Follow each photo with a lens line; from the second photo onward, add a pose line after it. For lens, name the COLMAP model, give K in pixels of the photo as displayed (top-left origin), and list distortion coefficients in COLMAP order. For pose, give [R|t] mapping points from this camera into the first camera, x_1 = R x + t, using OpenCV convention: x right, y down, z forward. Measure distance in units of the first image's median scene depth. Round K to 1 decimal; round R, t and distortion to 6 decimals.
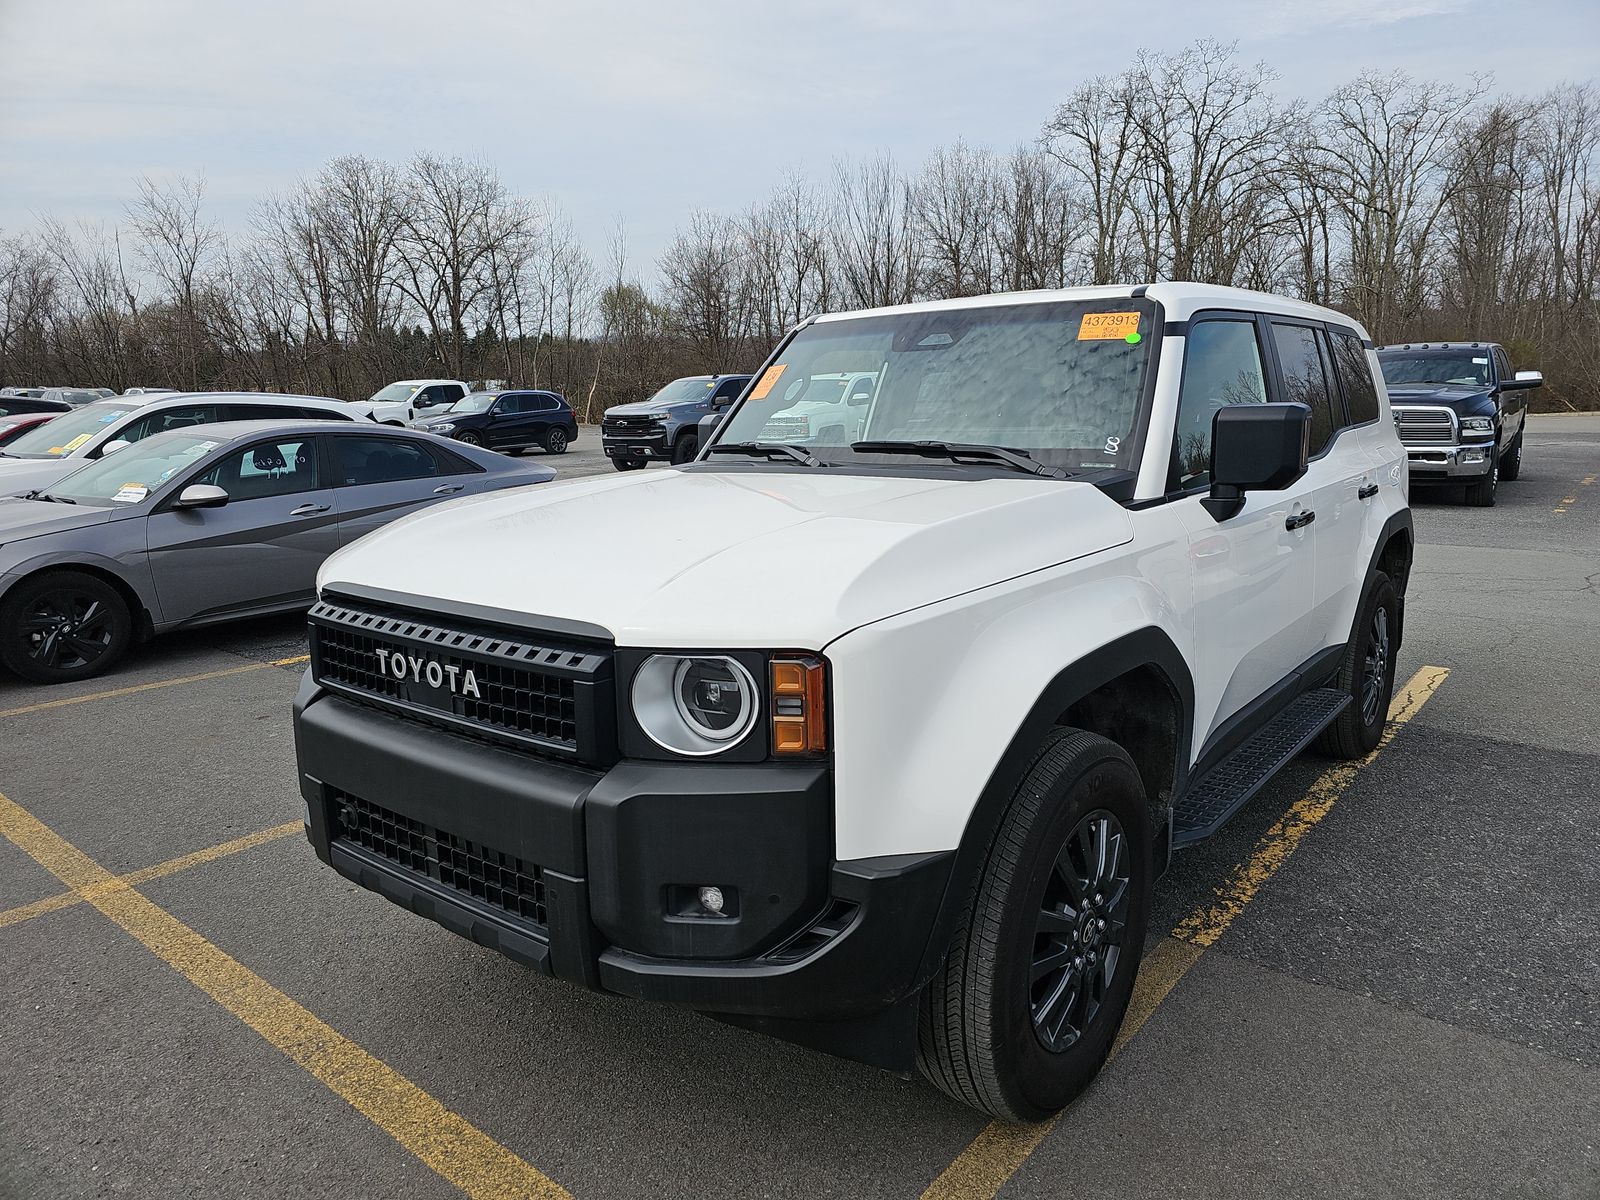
lens RADIAL K [[1066.9, 0, 800.0], [0, 1066.9, 600.0], [0, 0, 1]] dist [0.057664, -0.063302]
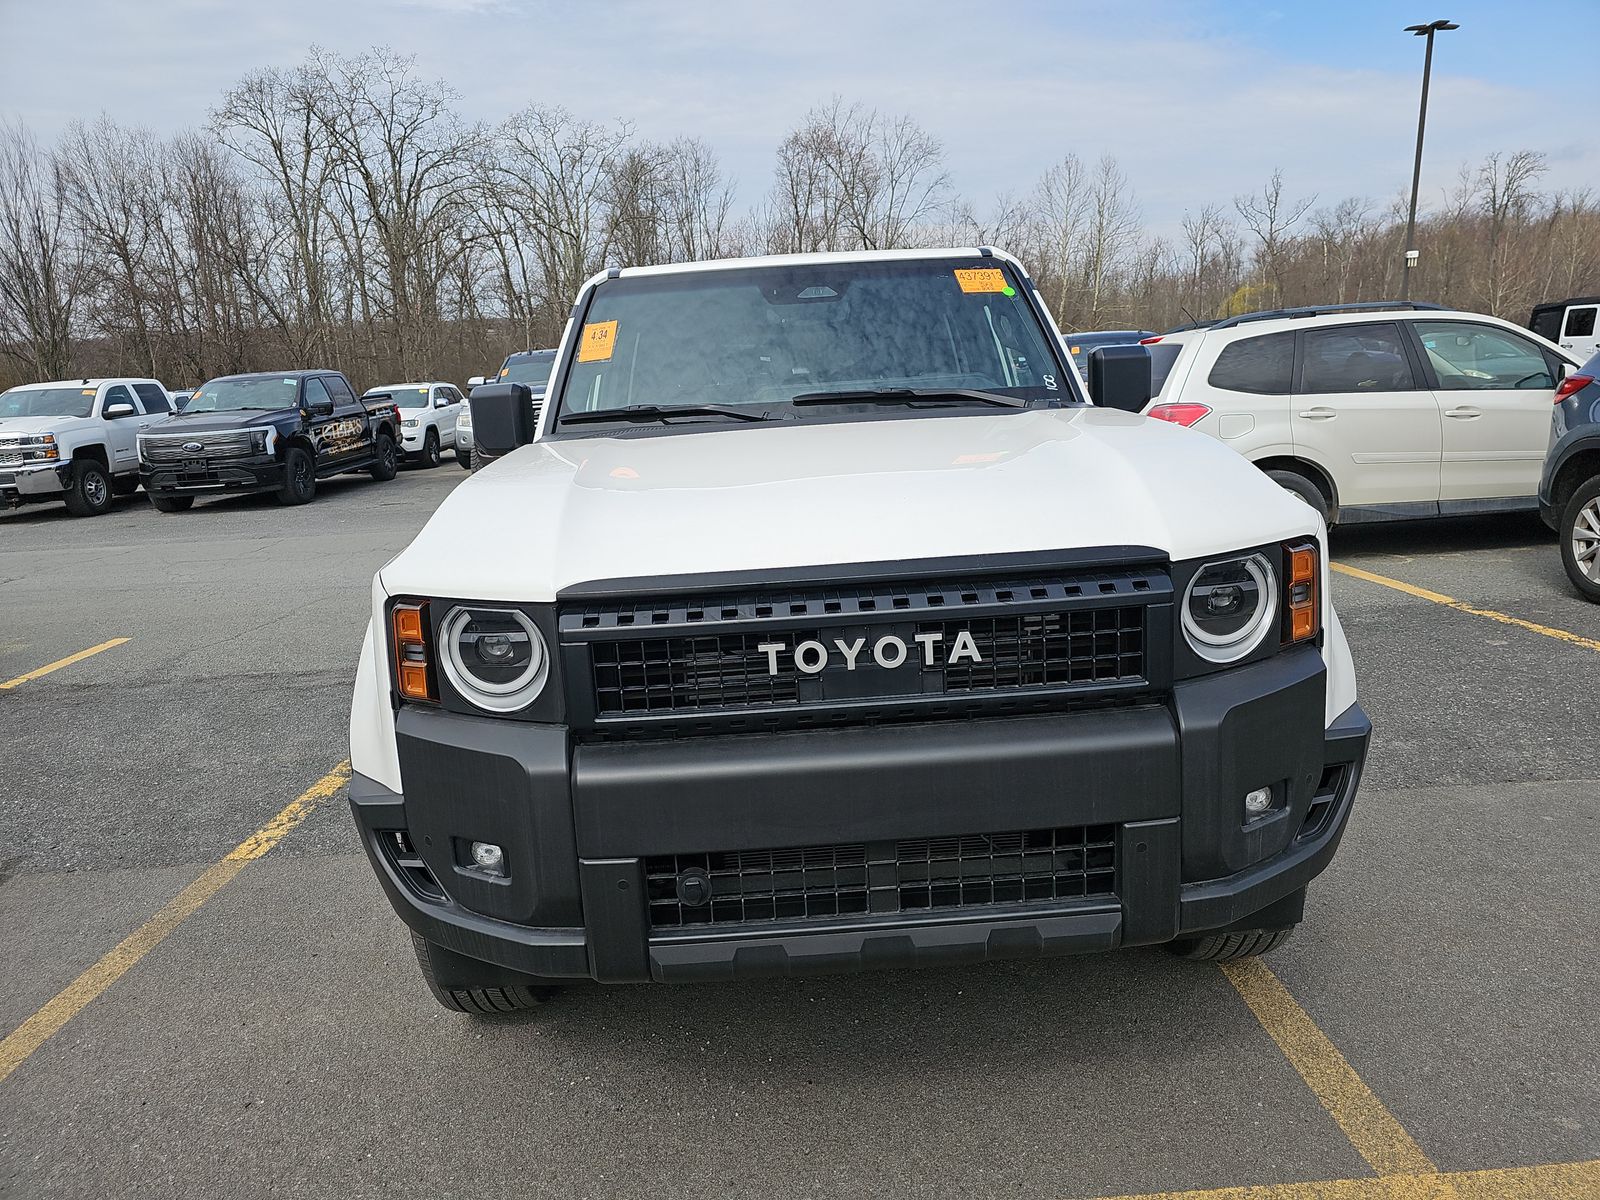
lens RADIAL K [[1066.9, 0, 800.0], [0, 1066.9, 600.0], [0, 0, 1]] dist [0.057664, -0.063302]
pose [[0.754917, -0.152819, 0.637767, -0.151705], [0.160293, 0.985973, 0.046517, -0.002928], [-0.635929, 0.067113, 0.768824, 0.071911]]
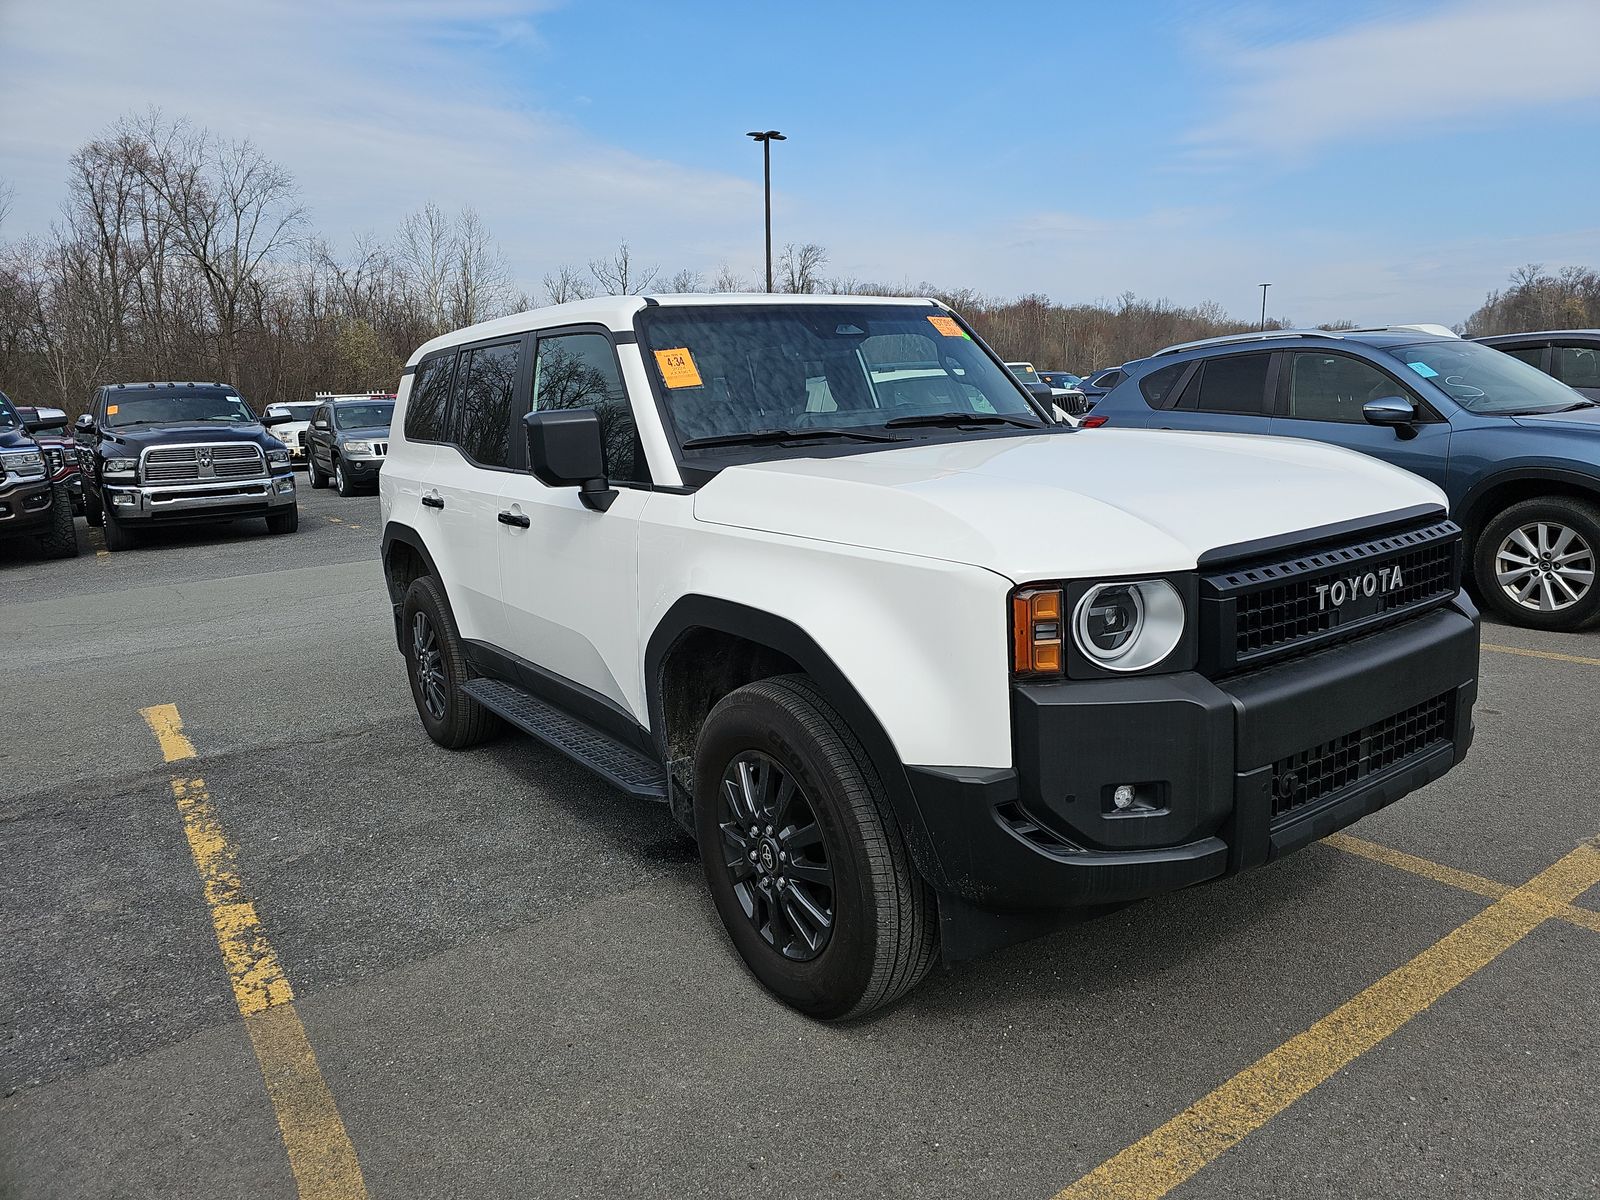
lens RADIAL K [[1065.4, 0, 830.3], [0, 1065.4, 588.3], [0, 0, 1]] dist [0.055350, -0.055109]
pose [[0.262438, -0.164452, 0.950832, -0.263081], [0.221770, 0.969273, 0.106431, -0.028917], [-0.939119, 0.182935, 0.290845, 0.203384]]
